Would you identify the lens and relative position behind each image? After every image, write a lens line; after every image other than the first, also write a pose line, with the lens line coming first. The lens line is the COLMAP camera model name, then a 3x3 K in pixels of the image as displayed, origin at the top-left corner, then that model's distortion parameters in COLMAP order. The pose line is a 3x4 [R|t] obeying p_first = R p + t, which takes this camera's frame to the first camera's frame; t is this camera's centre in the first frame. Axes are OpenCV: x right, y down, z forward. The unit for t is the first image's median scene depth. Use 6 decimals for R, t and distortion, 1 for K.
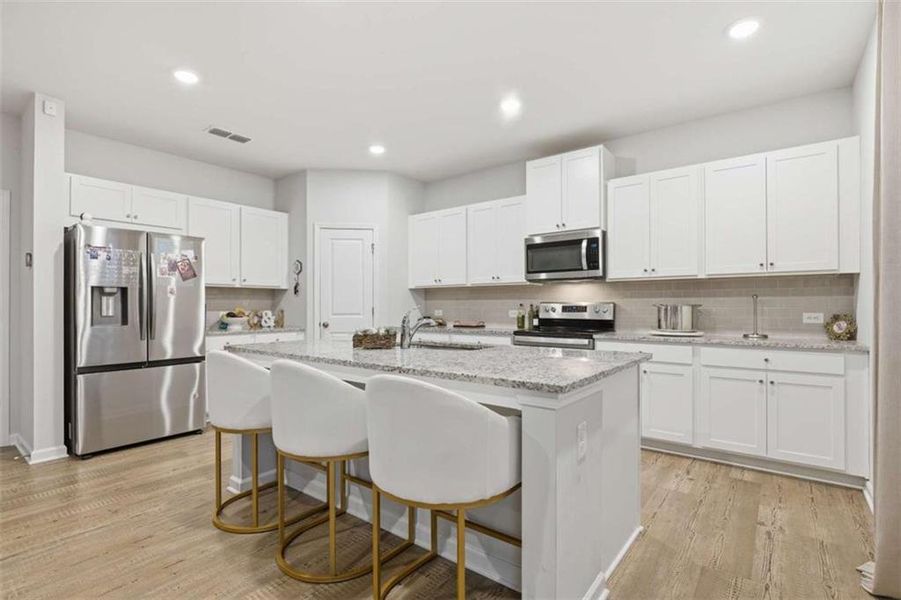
lens RADIAL K [[429.2, 0, 448.9], [0, 429.2, 300.7], [0, 0, 1]] dist [-0.000823, -0.000266]
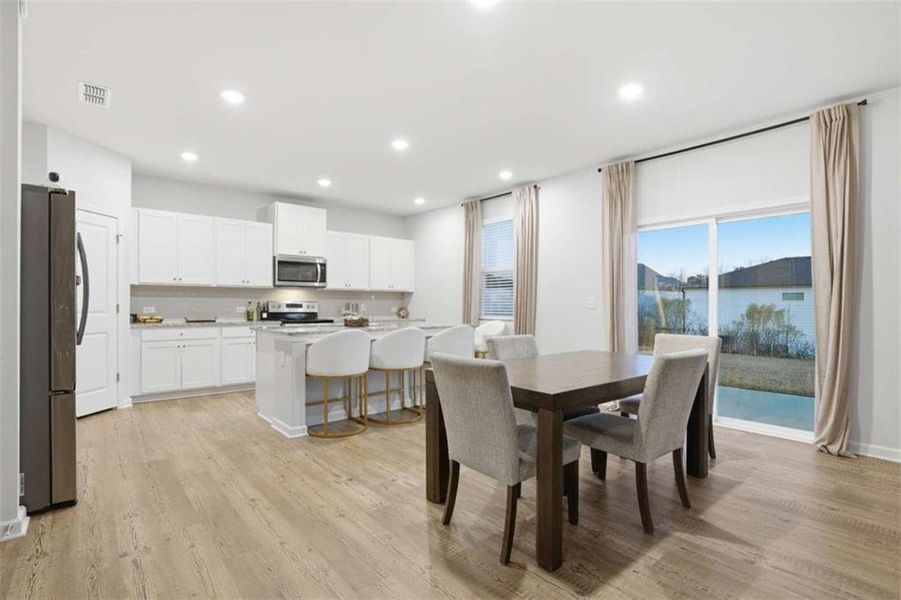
lens RADIAL K [[434.4, 0, 449.8], [0, 434.4, 301.0], [0, 0, 1]] dist [-0.005829, 0.000398]
pose [[0.203438, 0.009194, 0.979045, -1.097864], [-0.018681, 0.999810, -0.005507, 0.000863], [-0.978909, -0.017169, 0.203572, 0.144448]]
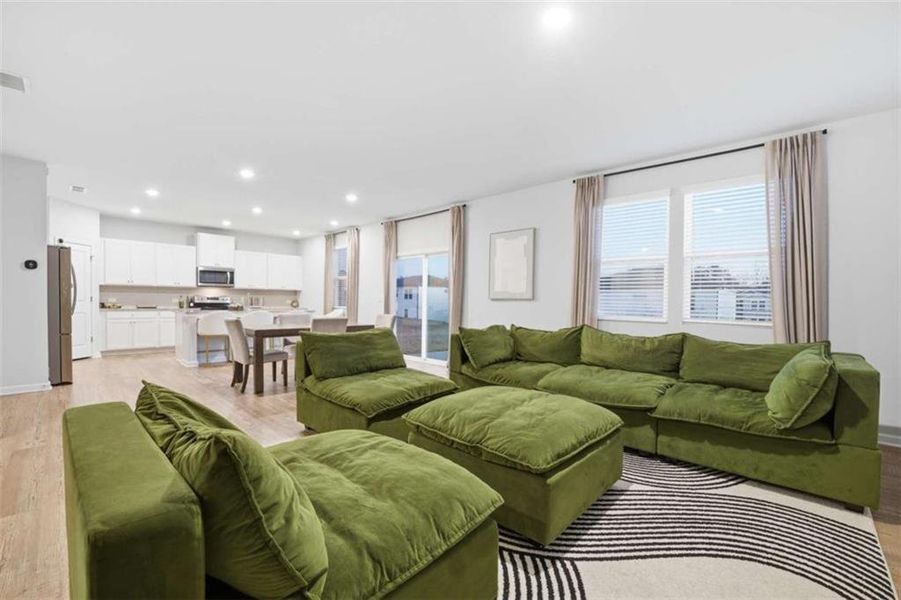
lens RADIAL K [[381.9, 0, 454.6], [0, 381.9, 305.0], [0, 0, 1]] dist [-0.023843, -0.000881]
pose [[0.091482, -0.009143, 0.995765, -1.654826], [-0.027204, 0.999562, 0.011677, -0.006256], [-0.995435, -0.028157, 0.091193, -0.516274]]
